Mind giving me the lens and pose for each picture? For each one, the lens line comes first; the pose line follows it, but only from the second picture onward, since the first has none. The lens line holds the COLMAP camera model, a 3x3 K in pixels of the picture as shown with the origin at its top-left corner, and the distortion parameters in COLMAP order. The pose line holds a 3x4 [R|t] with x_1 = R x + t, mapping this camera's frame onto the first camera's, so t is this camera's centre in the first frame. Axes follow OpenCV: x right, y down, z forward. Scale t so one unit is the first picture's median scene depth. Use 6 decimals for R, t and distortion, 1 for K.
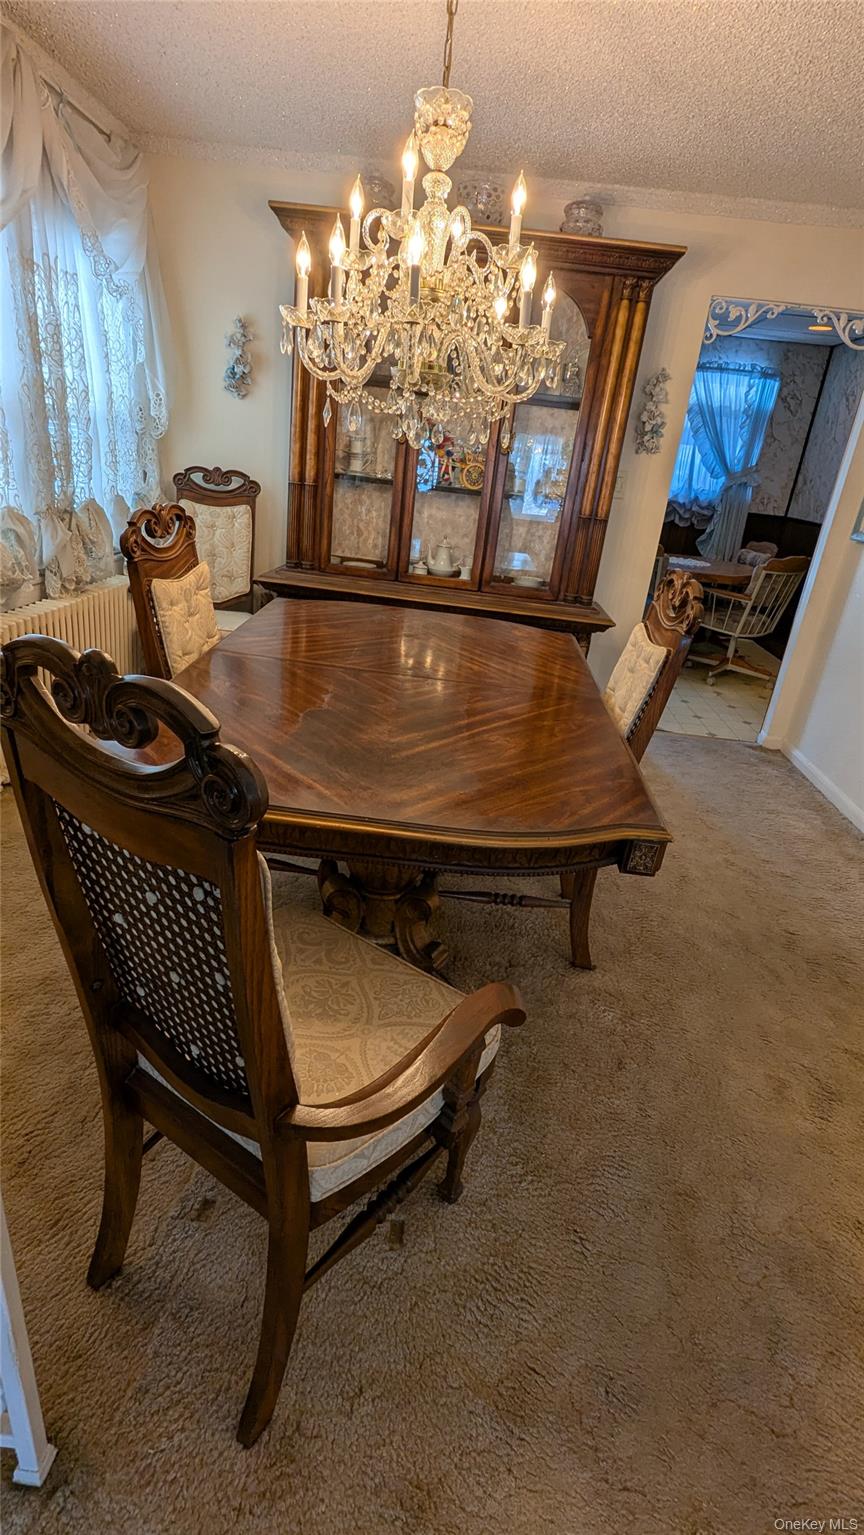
lens RADIAL K [[720.9, 0, 432.0], [0, 720.9, 767.5], [0, 0, 1]] dist [0.000740, -0.000615]
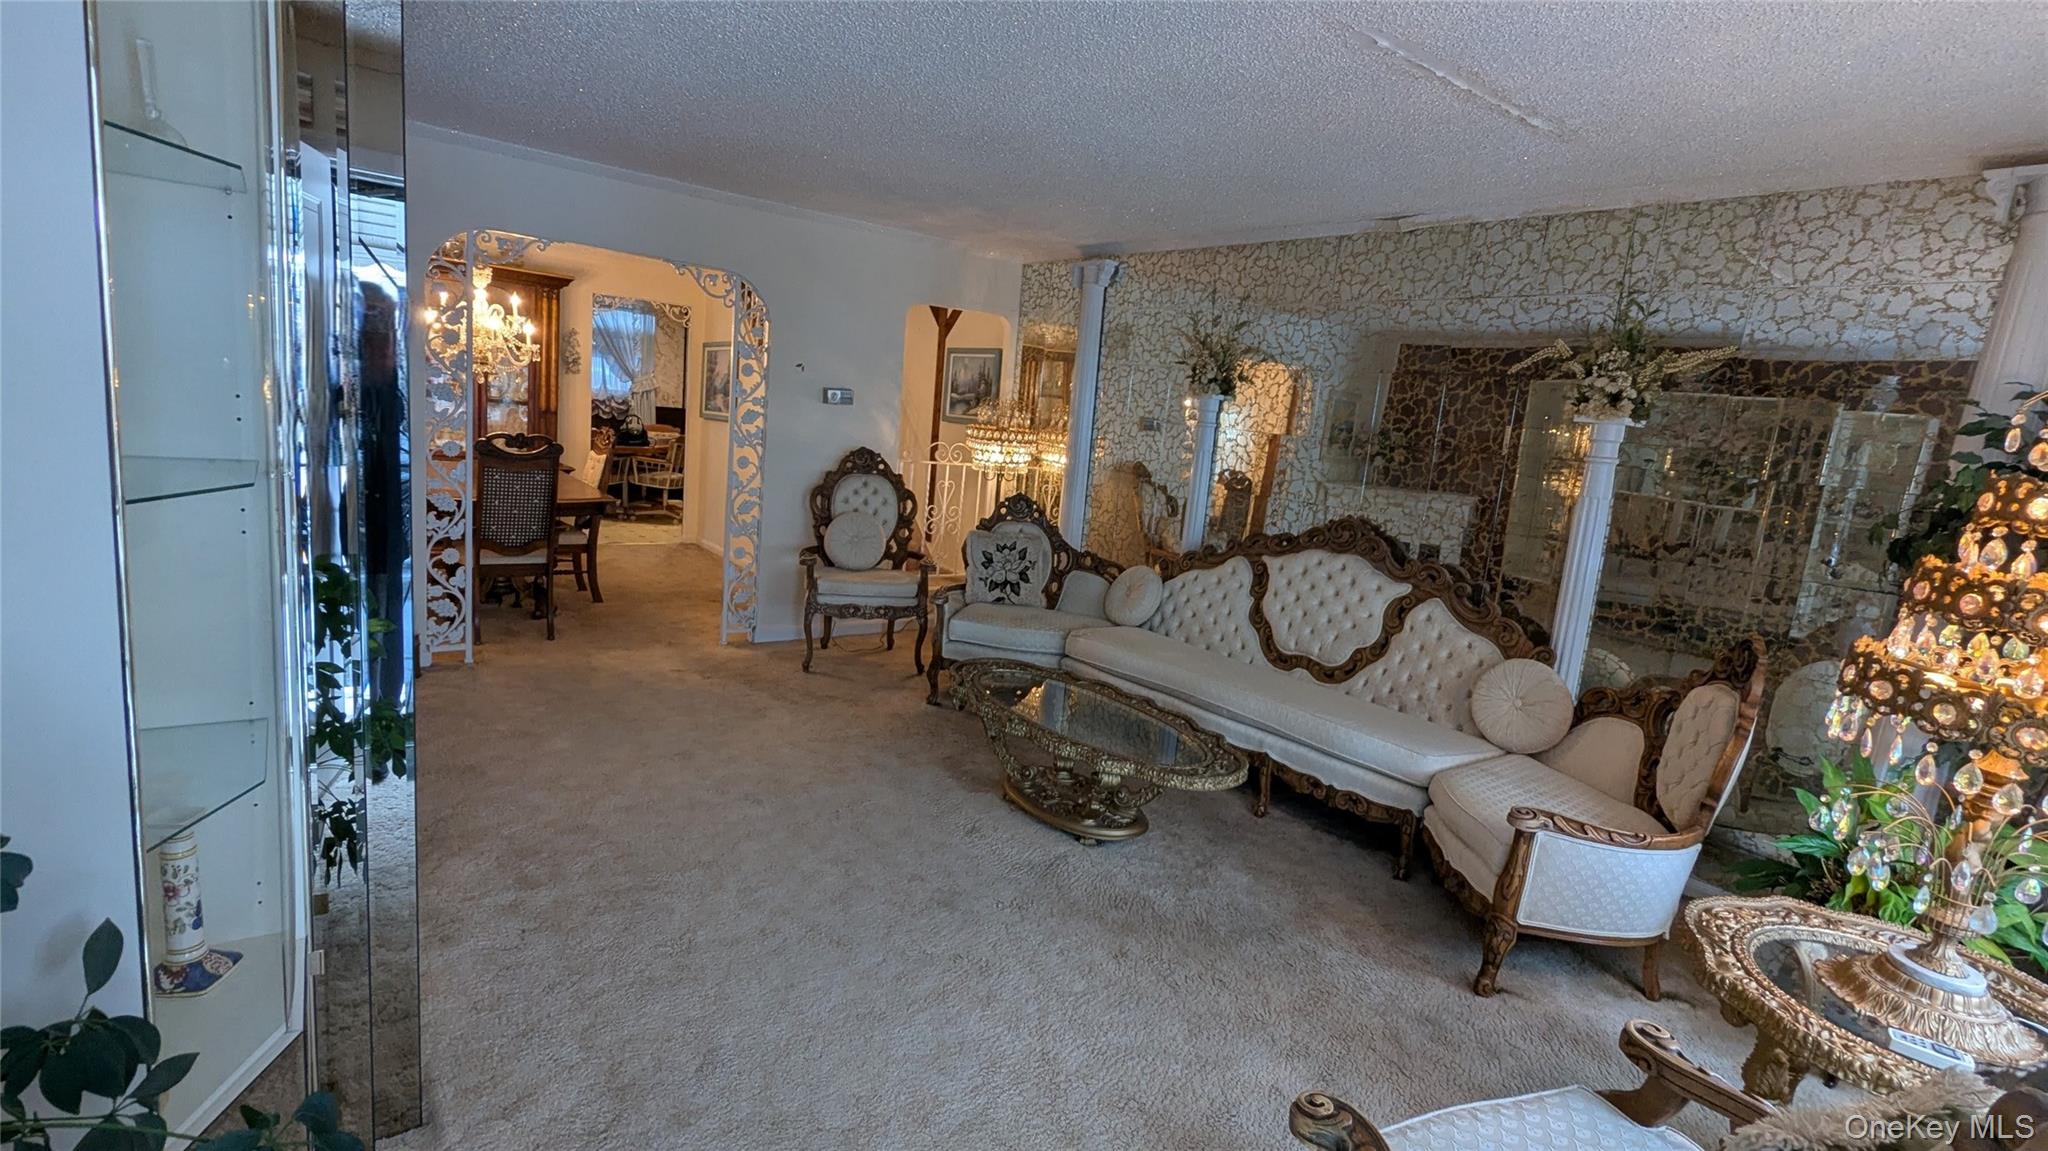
lens RADIAL K [[961.8, 0, 1024.0], [0, 961.8, 575.5], [0, 0, 1]] dist [0.000740, -0.000615]
pose [[0.753006, -0.142909, 0.642308, -0.485528], [0.248934, 0.965452, -0.077030, 0.527897], [-0.609109, 0.217896, 0.762566, -1.452344]]
